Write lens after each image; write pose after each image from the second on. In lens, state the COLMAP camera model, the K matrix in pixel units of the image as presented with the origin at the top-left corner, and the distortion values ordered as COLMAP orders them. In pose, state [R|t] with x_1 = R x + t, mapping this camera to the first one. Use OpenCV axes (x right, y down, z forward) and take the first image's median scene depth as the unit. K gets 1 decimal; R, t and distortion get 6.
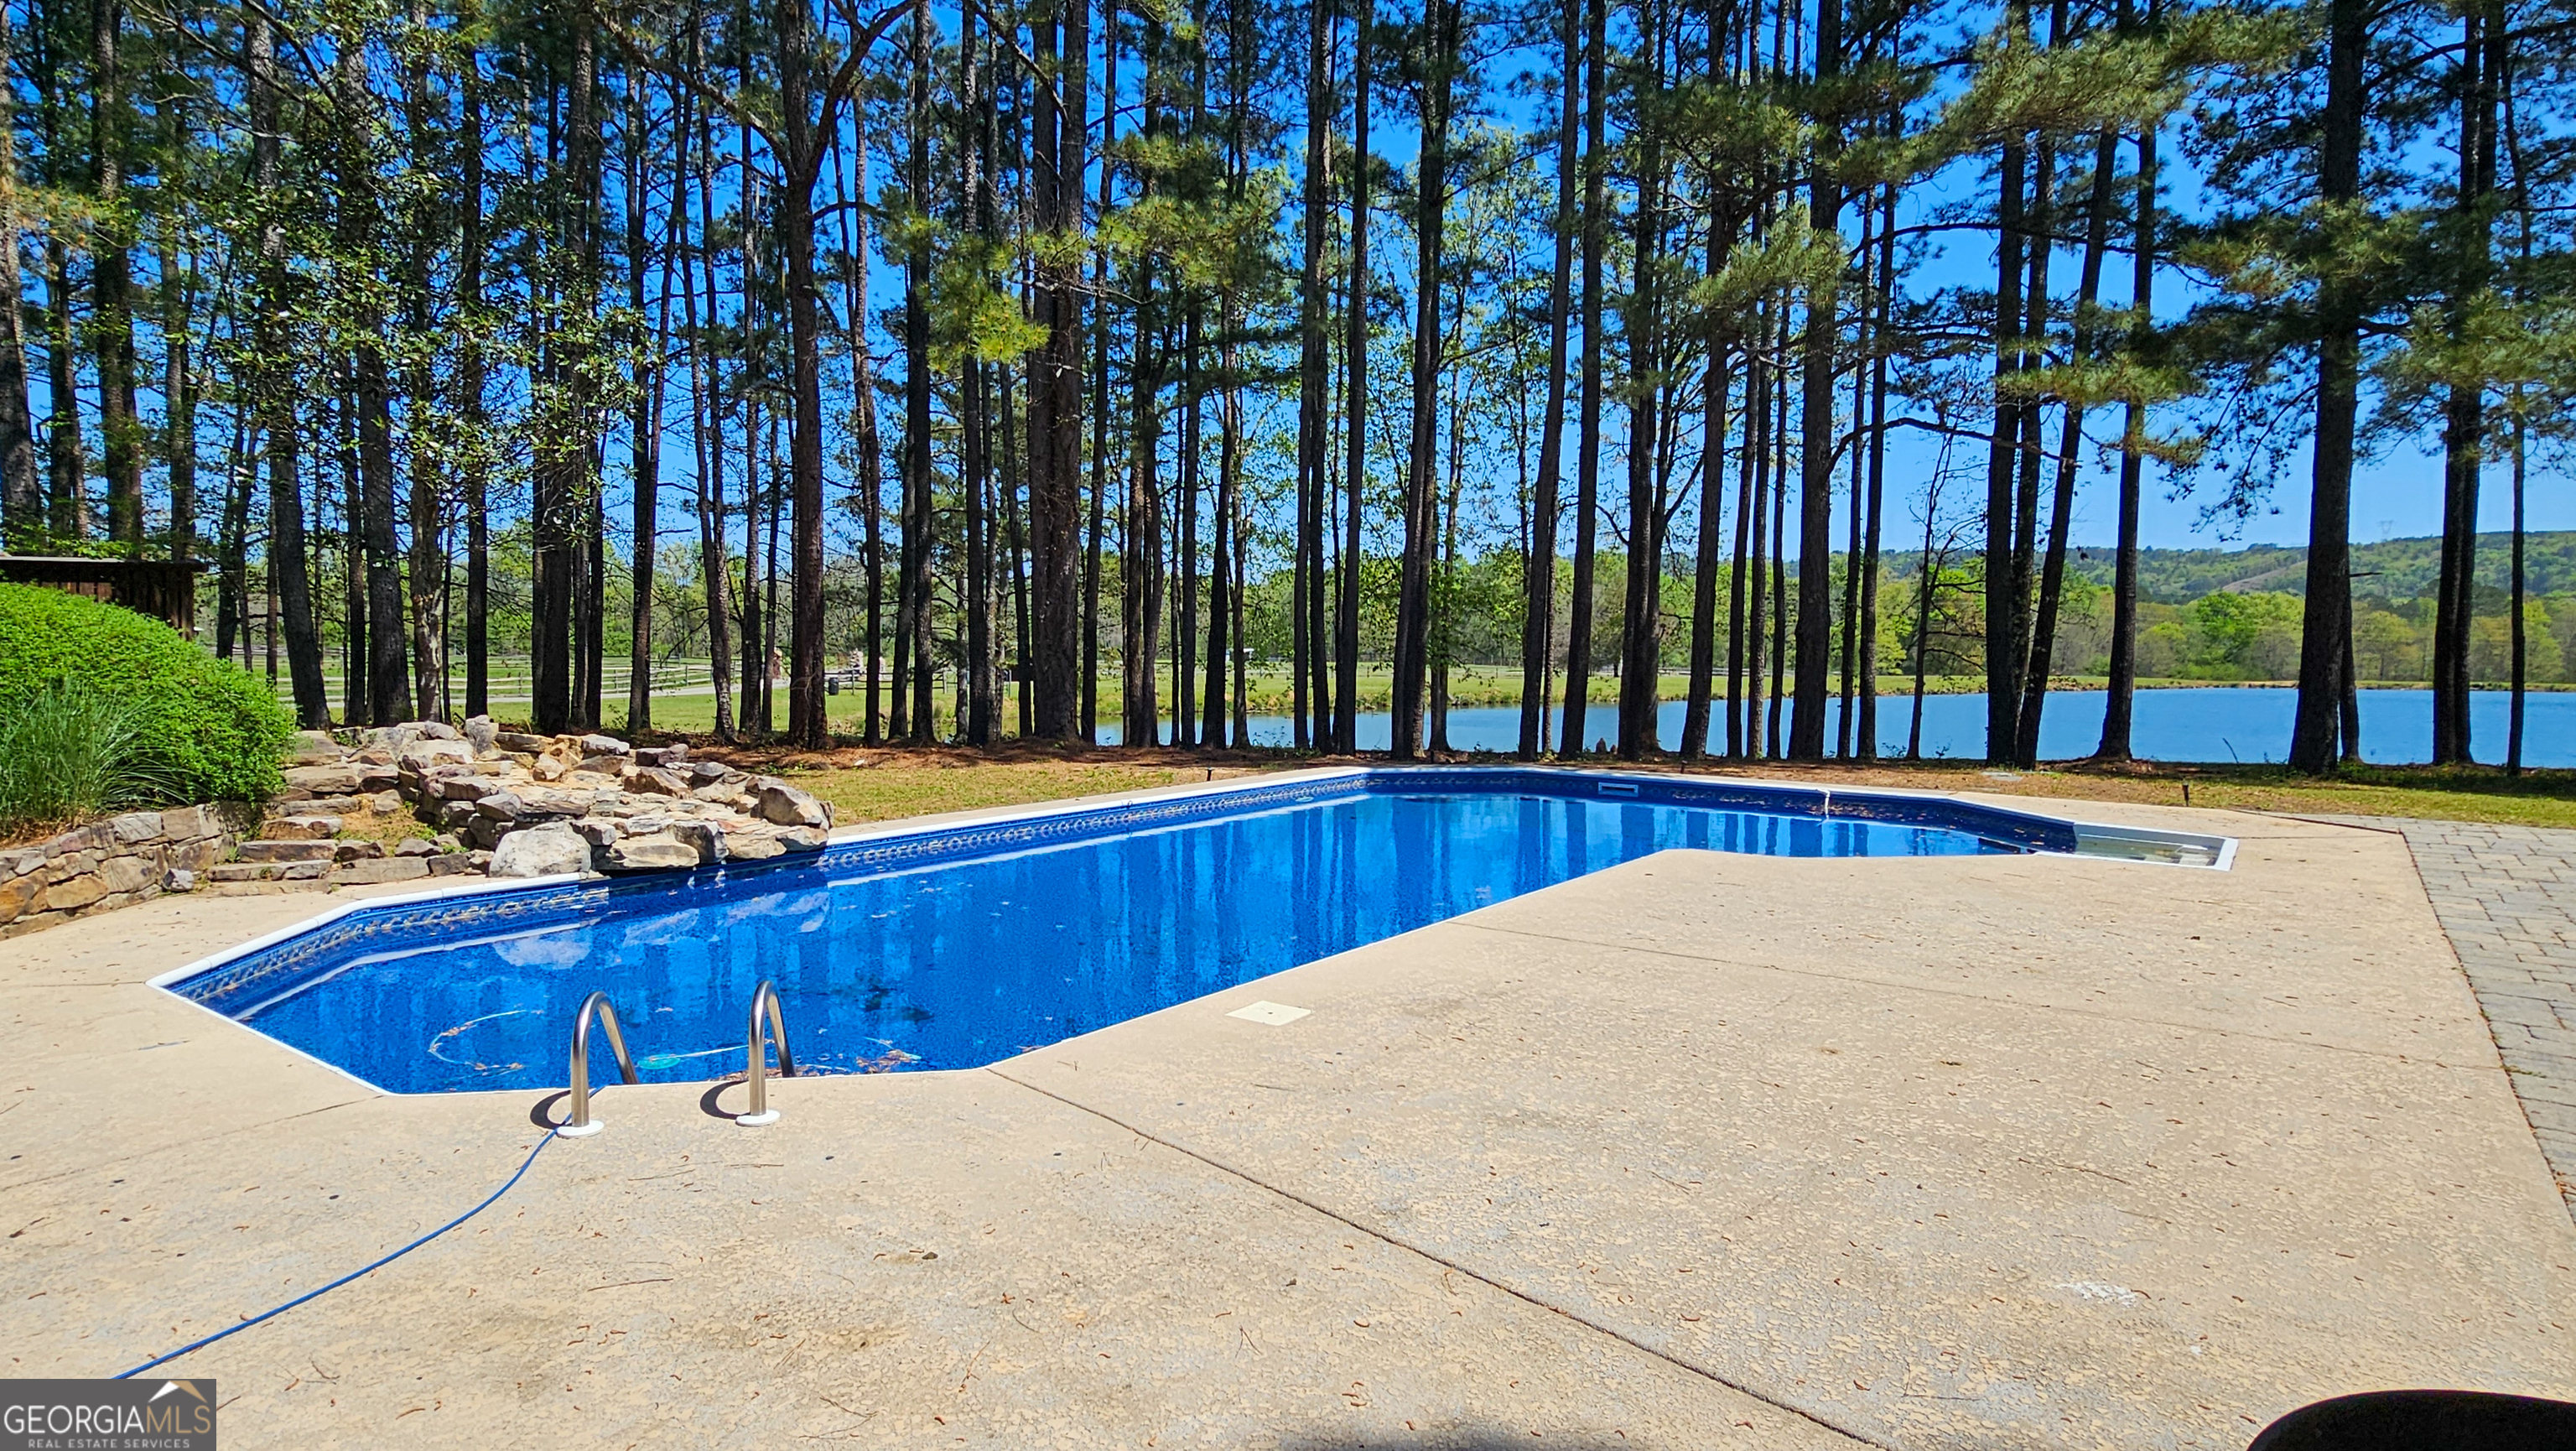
lens RADIAL K [[1407.1, 0, 1288.0], [0, 1407.1, 725.5], [0, 0, 1]] dist [-0.001616, 0.000140]
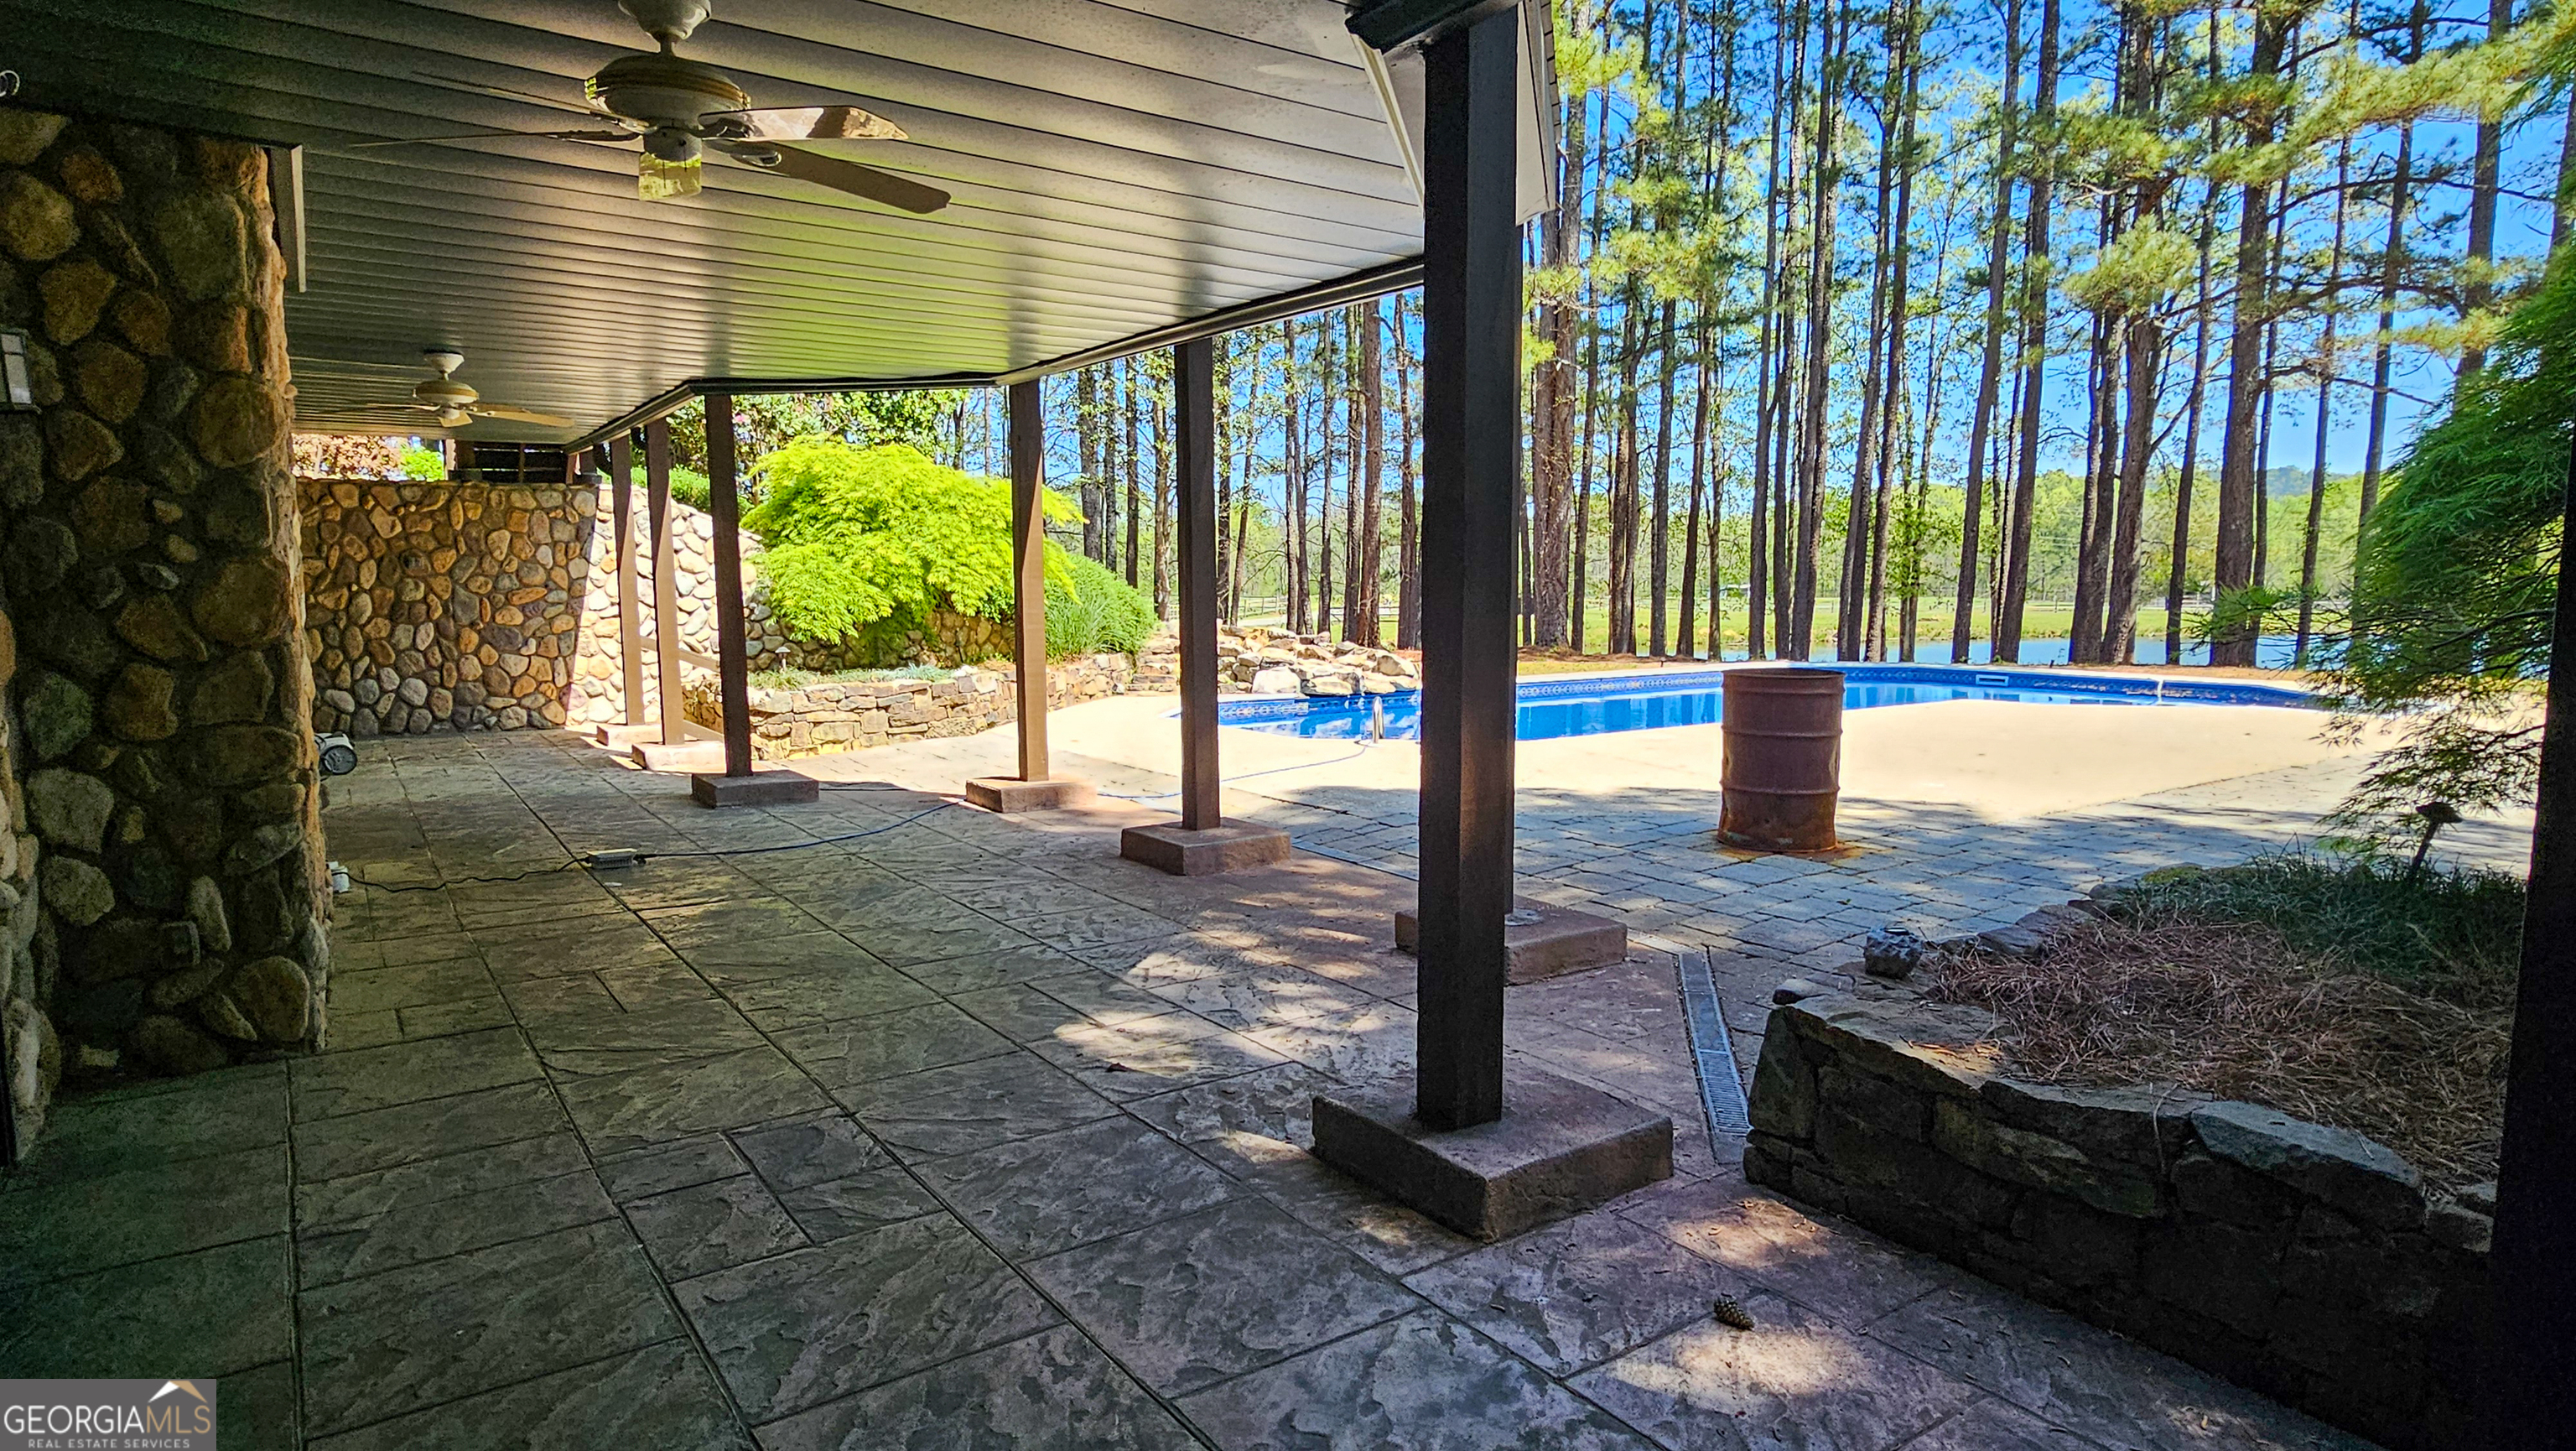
lens RADIAL K [[1407.1, 0, 1288.0], [0, 1407.1, 725.5], [0, 0, 1]] dist [-0.001616, 0.000140]
pose [[0.941356, 0.025360, -0.336460, 0.041583], [-0.010841, 0.998930, 0.044960, 0.023865], [0.337240, -0.038676, 0.940624, -0.279721]]
